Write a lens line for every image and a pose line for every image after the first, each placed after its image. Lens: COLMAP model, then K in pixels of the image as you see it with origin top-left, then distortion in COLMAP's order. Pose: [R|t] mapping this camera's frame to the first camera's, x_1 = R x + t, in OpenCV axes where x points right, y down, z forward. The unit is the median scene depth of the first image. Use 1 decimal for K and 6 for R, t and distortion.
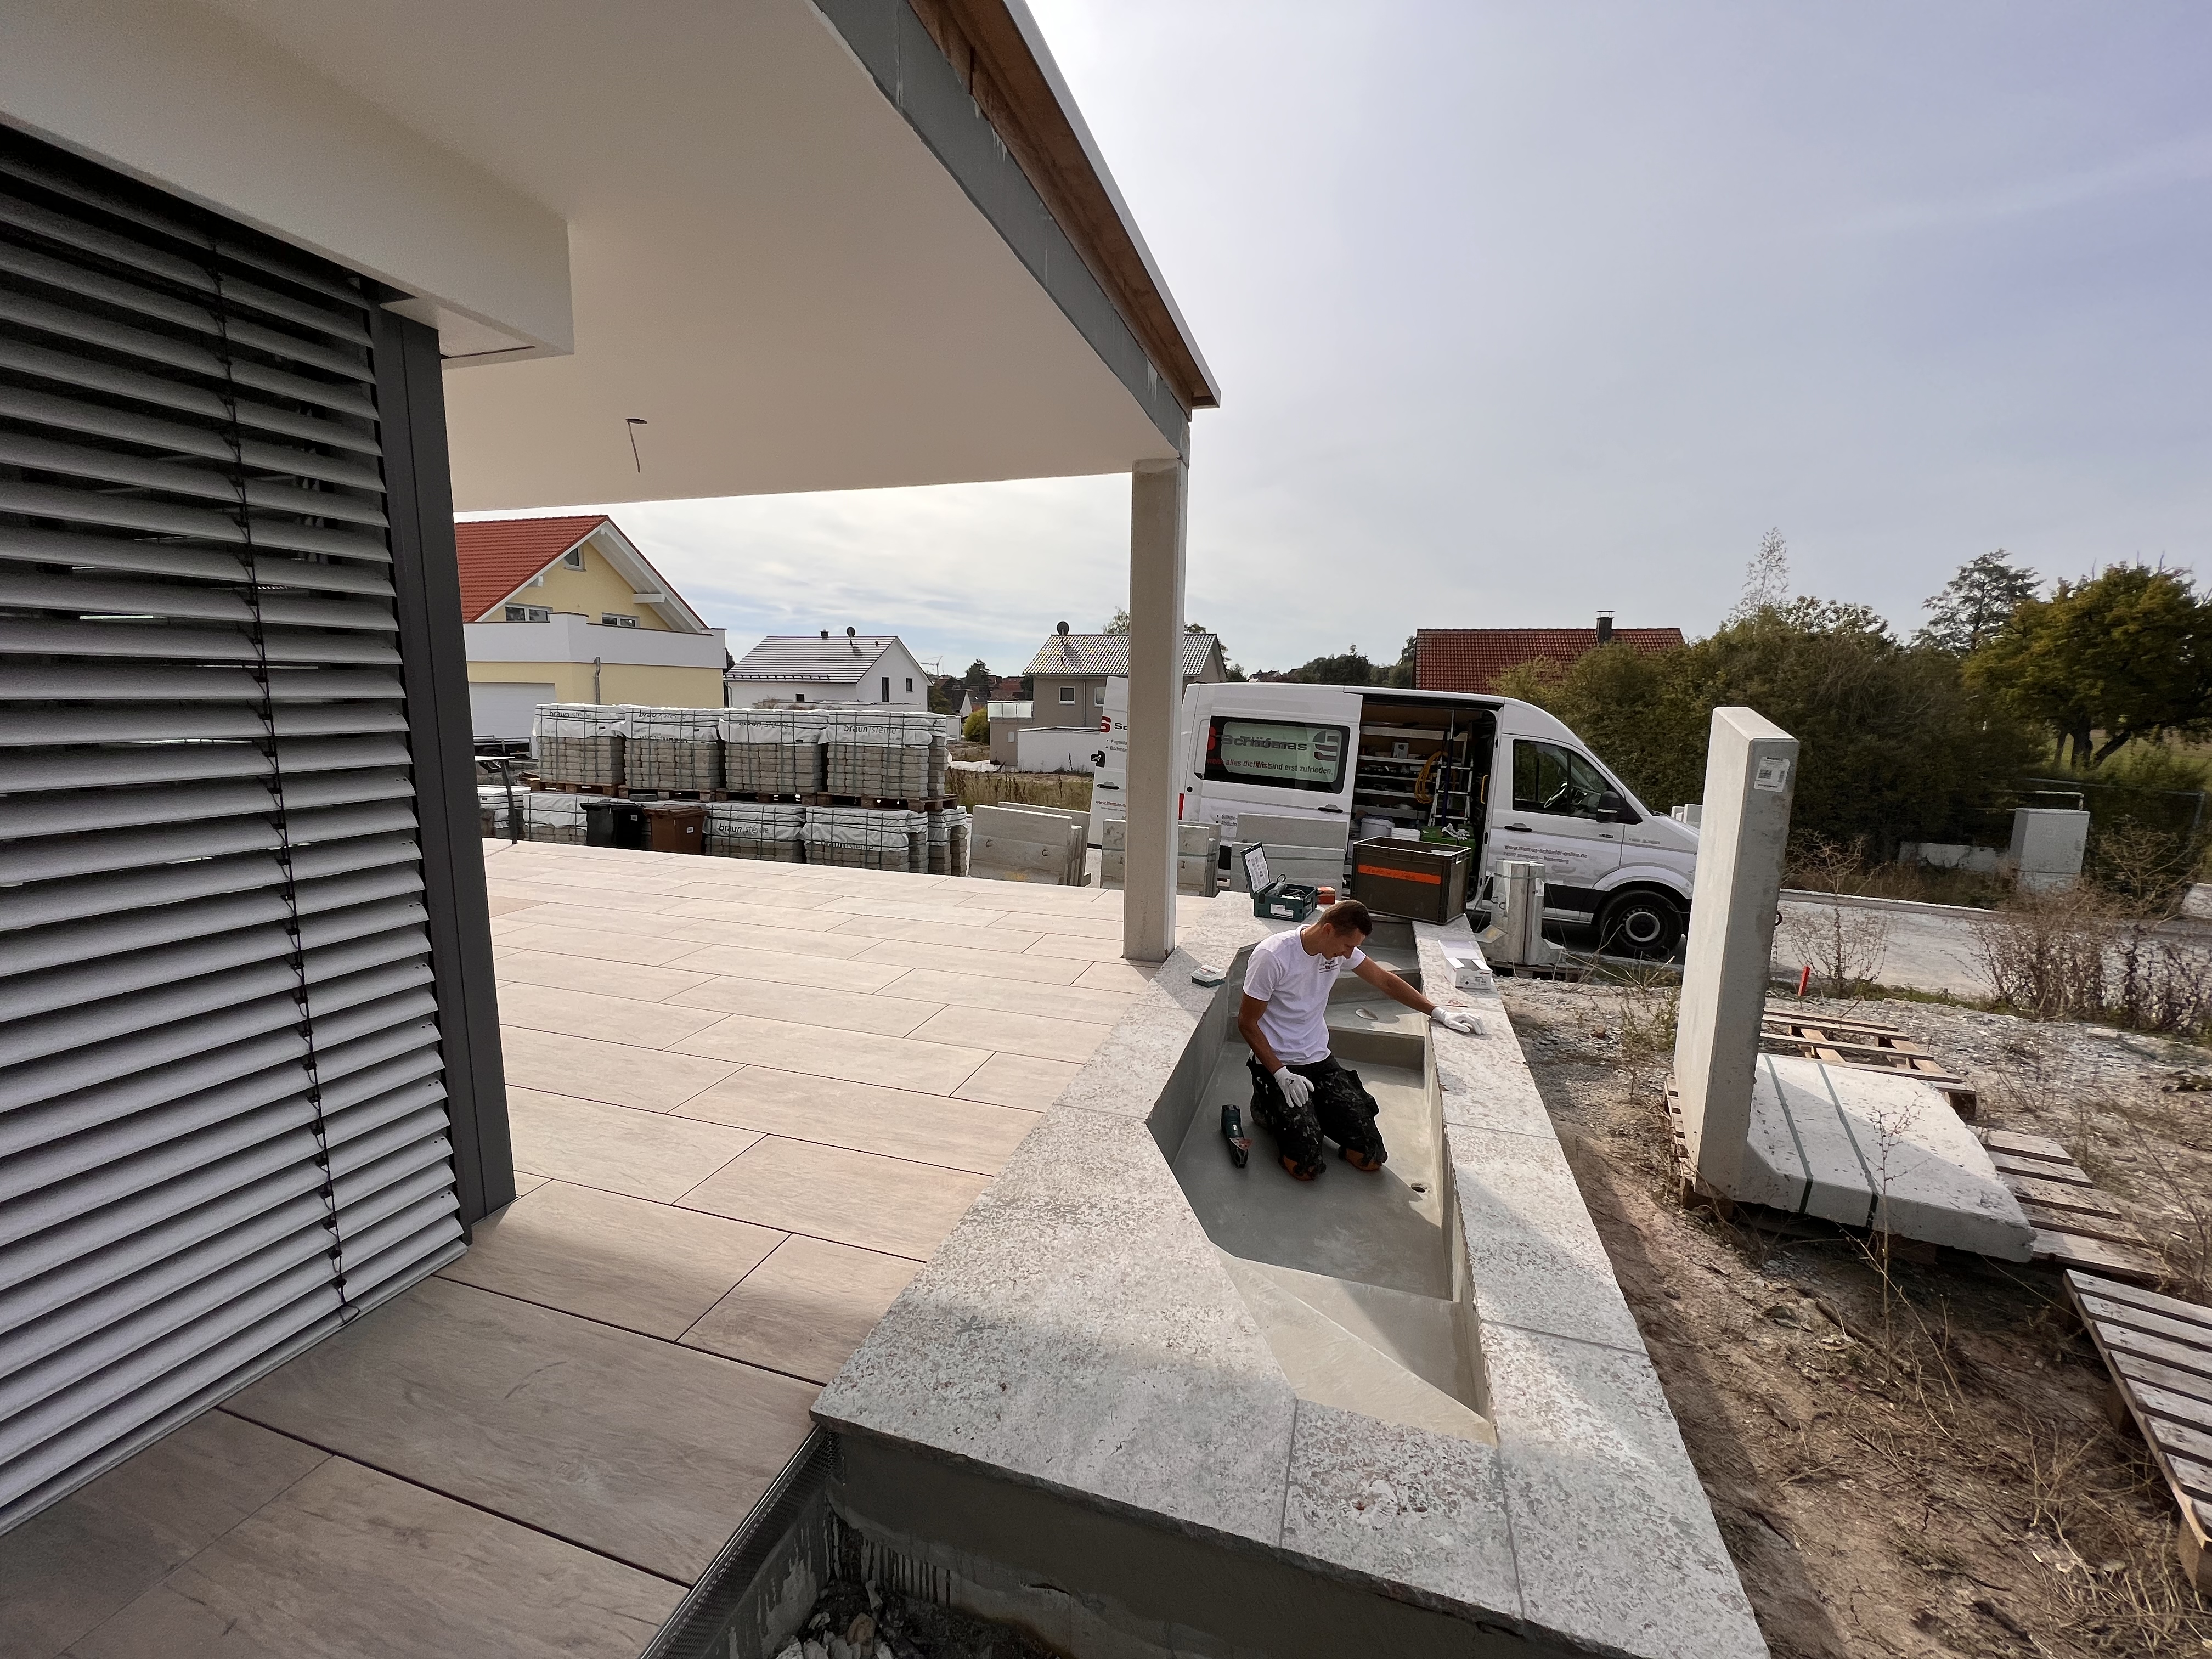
lens RADIAL K [[883.4, 0, 1106.5], [0, 883.4, 824.4], [0, 0, 1]] dist [-0.003634, 0.001471]
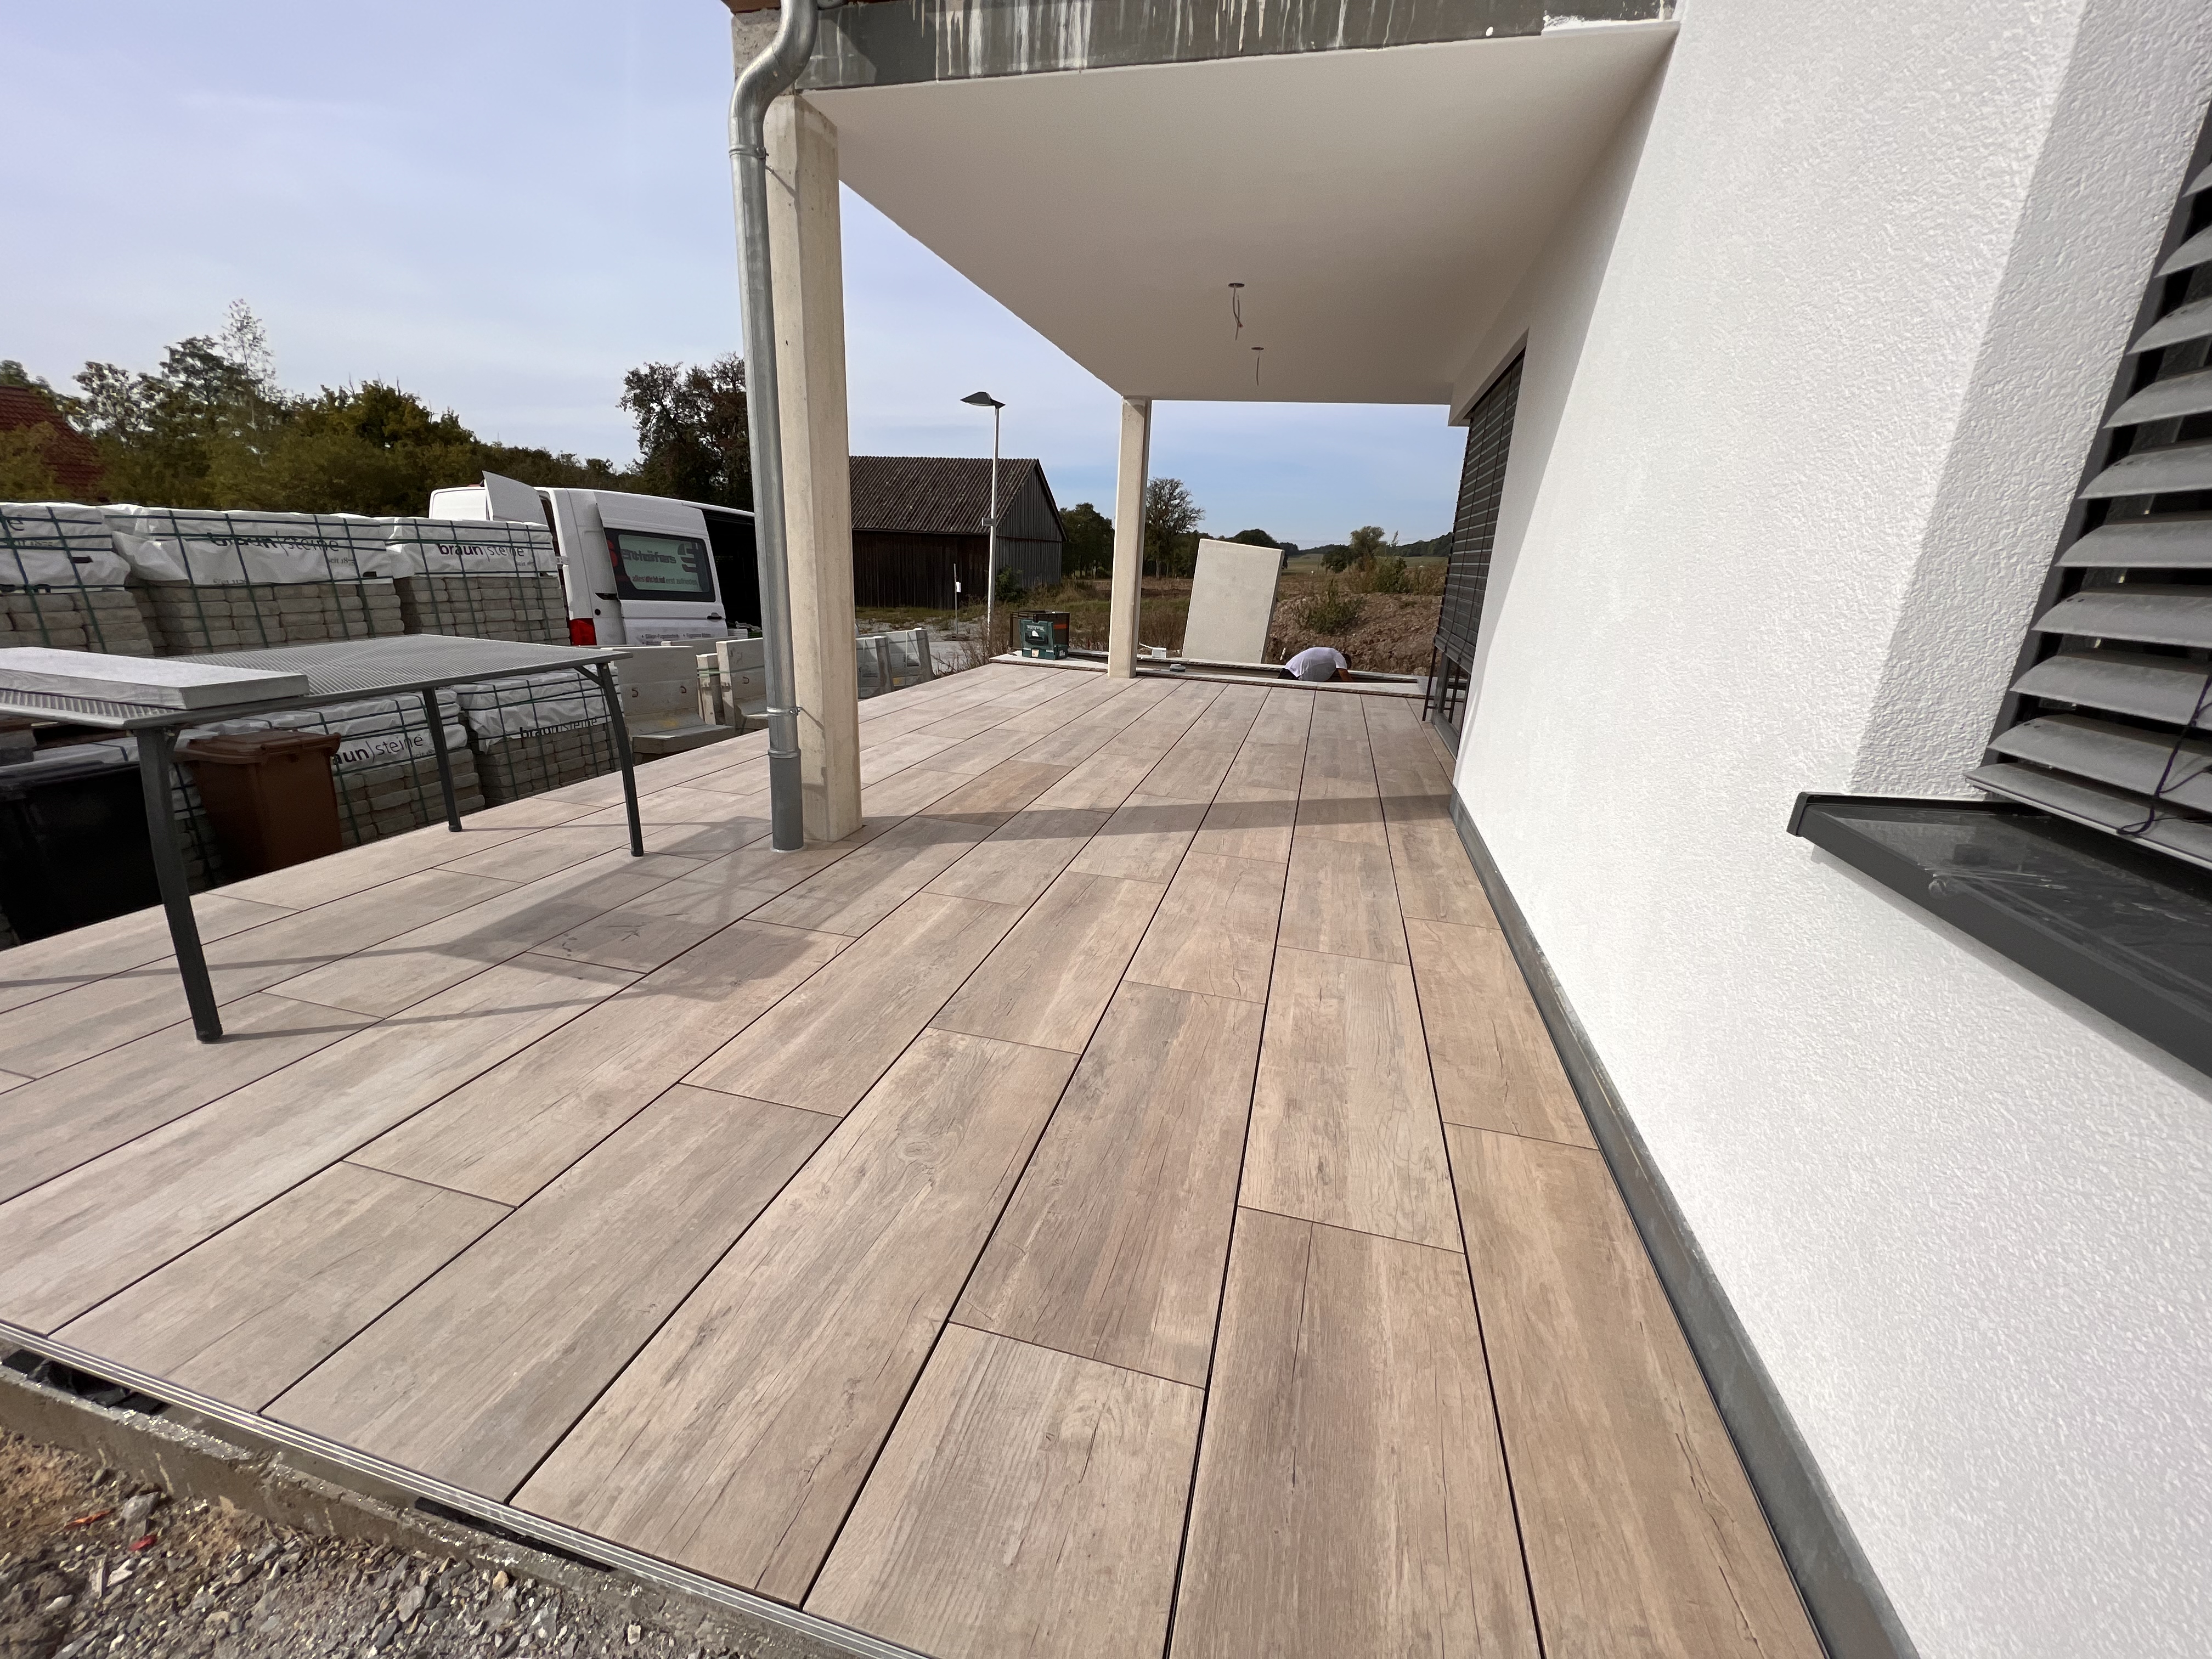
lens RADIAL K [[883.4, 0, 1107.1], [0, 883.4, 823.1], [0, 0, 1]] dist [-0.003634, 0.001471]
pose [[-0.046787, -0.312644, 0.948718, -0.908573], [0.100860, 0.943425, 0.315874, -0.073353], [-0.993800, 0.110466, -0.012607, 0.551862]]
